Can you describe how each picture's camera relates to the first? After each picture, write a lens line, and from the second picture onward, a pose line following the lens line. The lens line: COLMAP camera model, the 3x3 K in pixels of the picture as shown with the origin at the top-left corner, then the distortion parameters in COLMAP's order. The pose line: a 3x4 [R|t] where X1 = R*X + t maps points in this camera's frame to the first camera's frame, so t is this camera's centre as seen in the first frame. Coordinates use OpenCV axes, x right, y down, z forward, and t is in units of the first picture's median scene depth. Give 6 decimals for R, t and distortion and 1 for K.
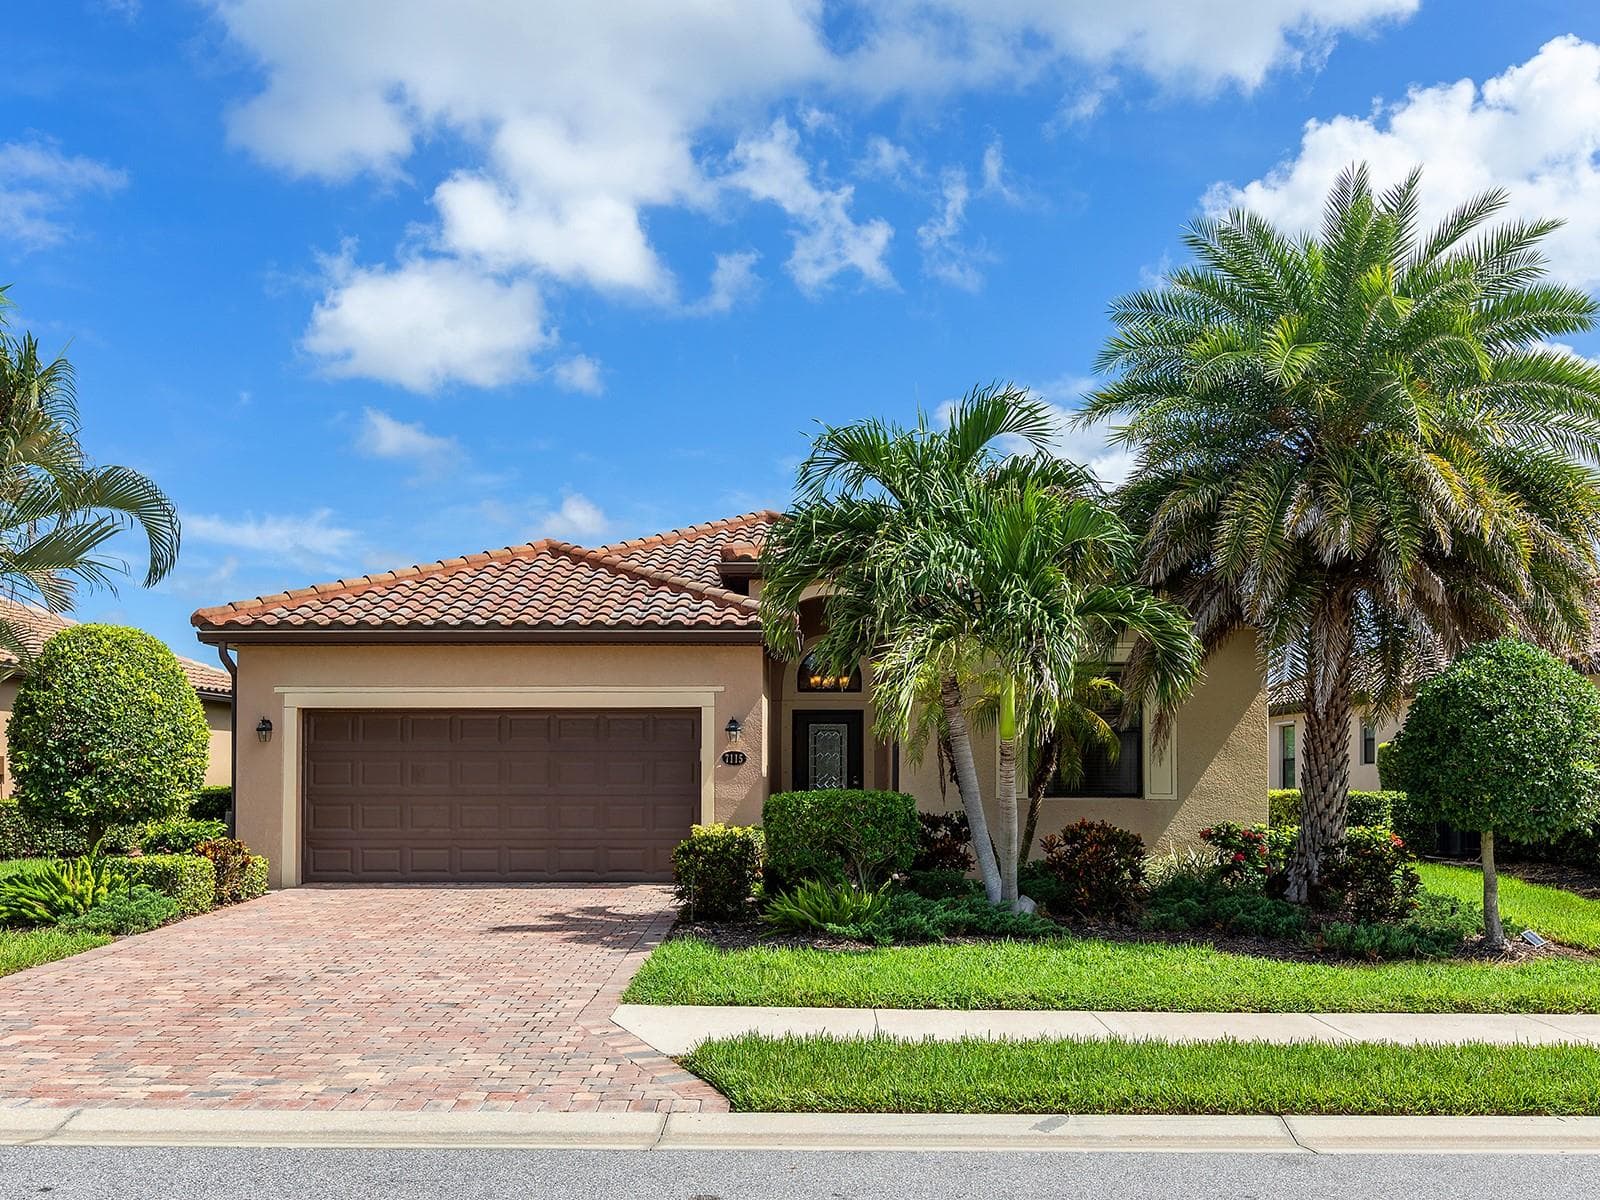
lens RADIAL K [[1317.0, 0, 801.0], [0, 1317.0, 788.3], [0, 0, 1]] dist [0.006671, 0.004209]
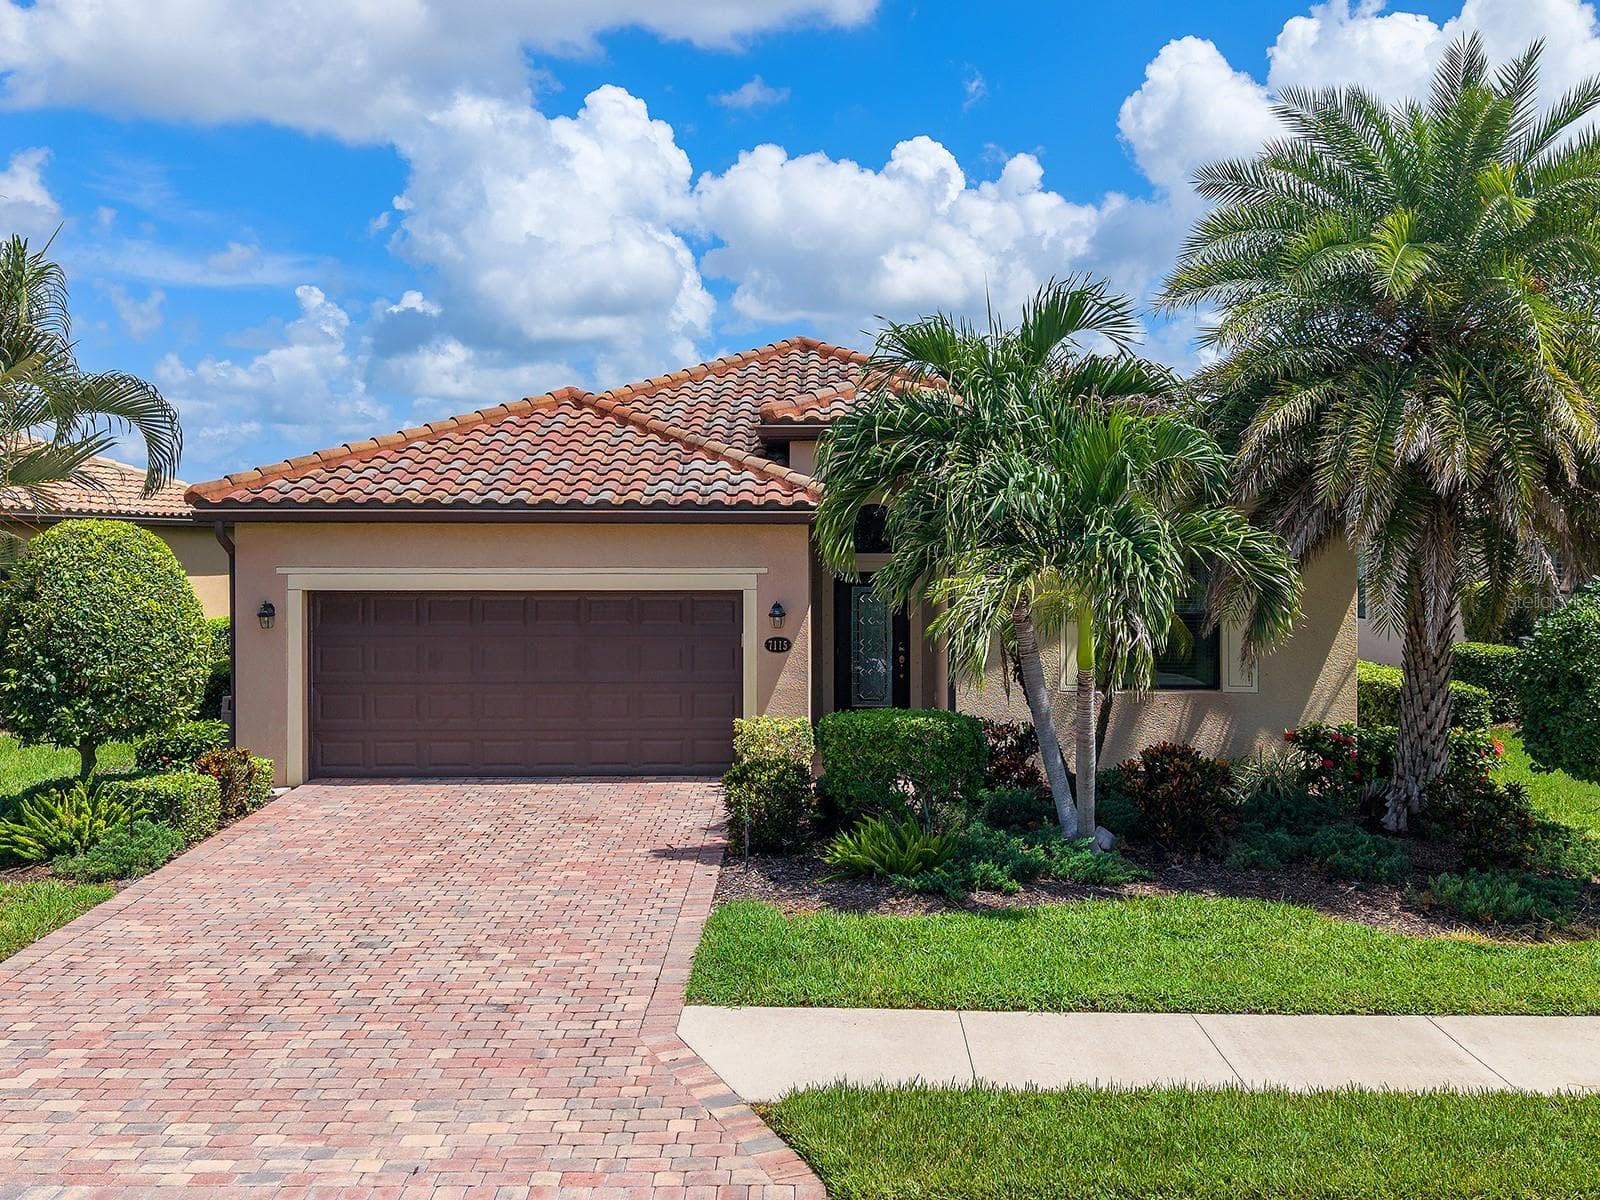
lens RADIAL K [[1413.2, 0, 827.0], [0, 1413.2, 596.5], [0, 0, 1]] dist [0.055765, -0.068451]
pose [[0.999959, -0.003522, 0.008329, -0.032740], [0.003280, 0.999577, 0.028885, -0.112520], [-0.008428, -0.028857, 0.999548, 0.007075]]
